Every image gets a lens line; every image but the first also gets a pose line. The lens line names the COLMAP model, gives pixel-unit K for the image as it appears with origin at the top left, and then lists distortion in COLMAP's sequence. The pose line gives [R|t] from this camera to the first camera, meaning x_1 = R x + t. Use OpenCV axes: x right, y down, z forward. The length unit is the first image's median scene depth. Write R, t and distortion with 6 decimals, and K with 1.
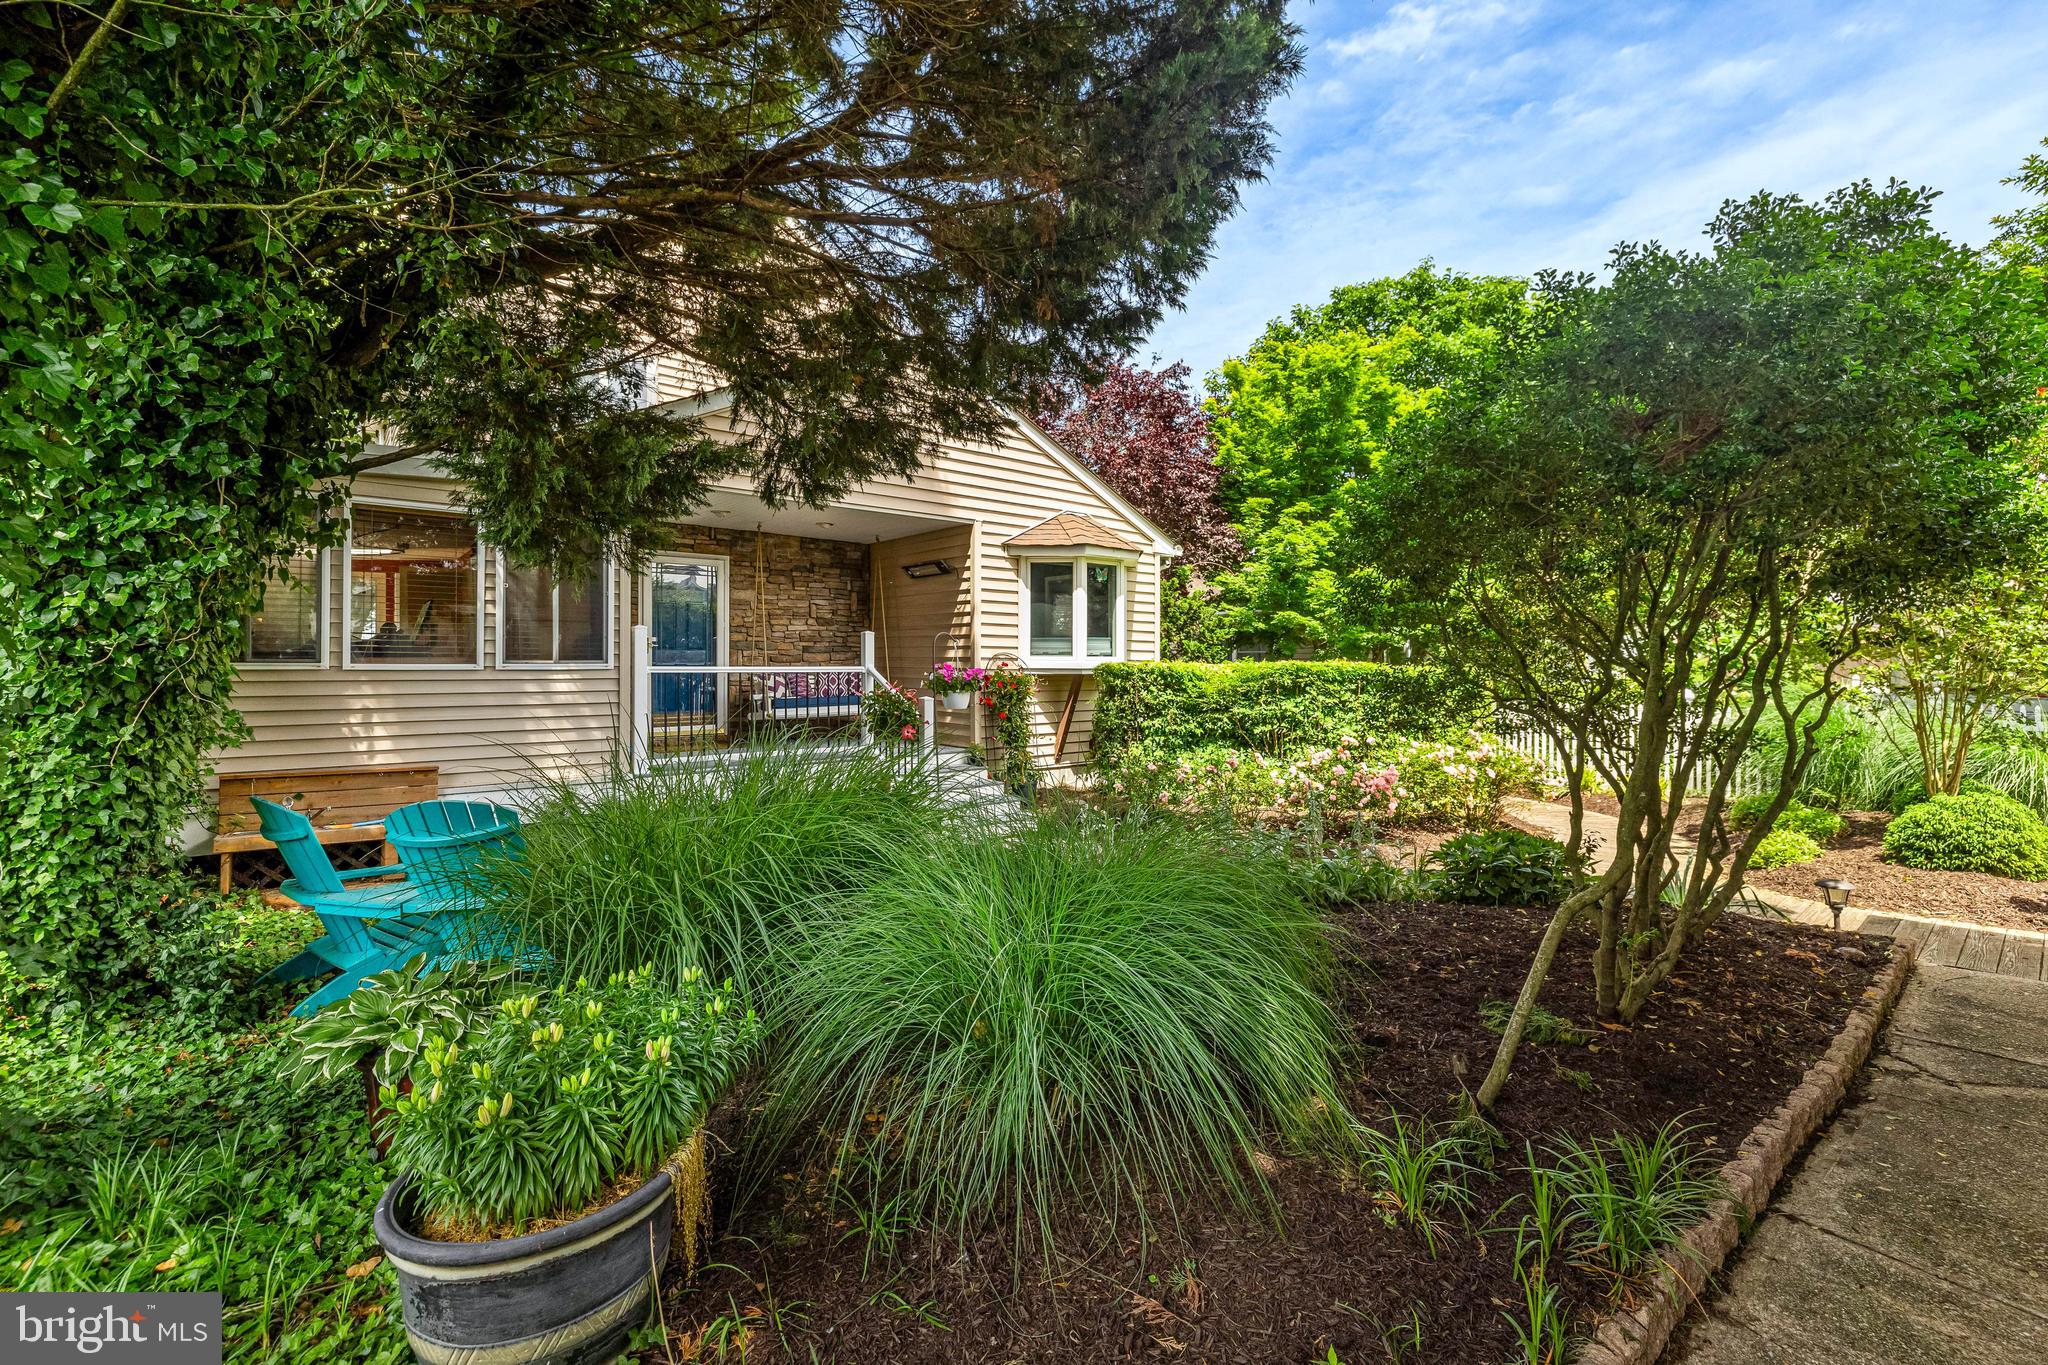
lens RADIAL K [[861.3, 0, 1024.2], [0, 861.3, 676.3], [0, 0, 1]] dist [-0.004030, 0.003268]
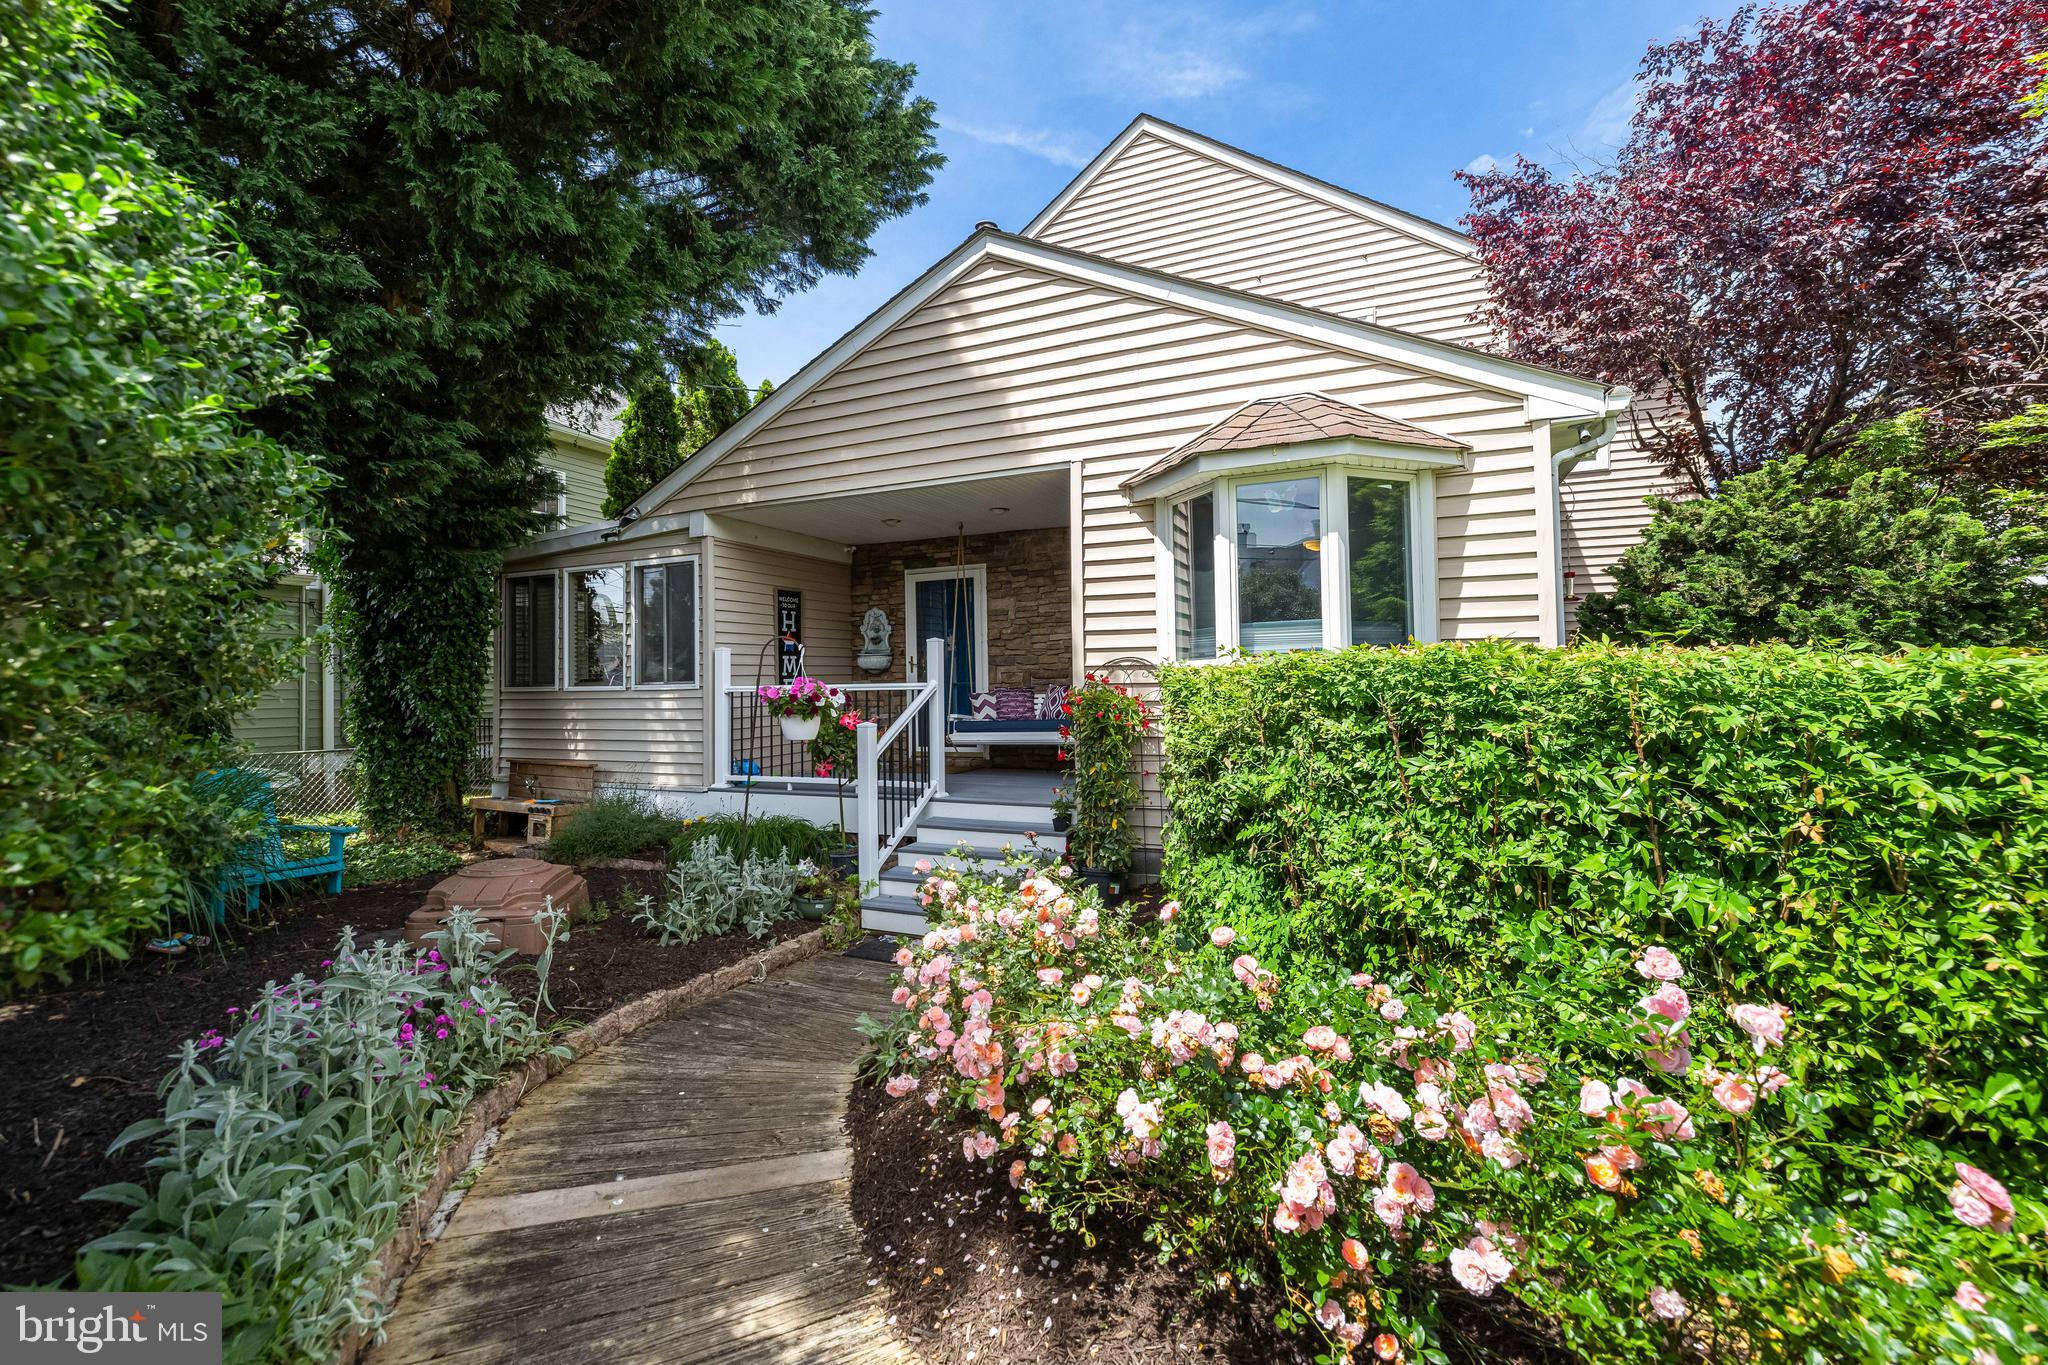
lens RADIAL K [[861.3, 0, 1024.1], [0, 861.3, 681.4], [0, 0, 1]] dist [-0.004030, 0.003268]
pose [[0.455292, -0.007897, -0.890307, 0.510578], [0.007973, 0.999957, -0.004792, -0.007103], [0.890306, -0.004917, 0.455335, 0.647530]]
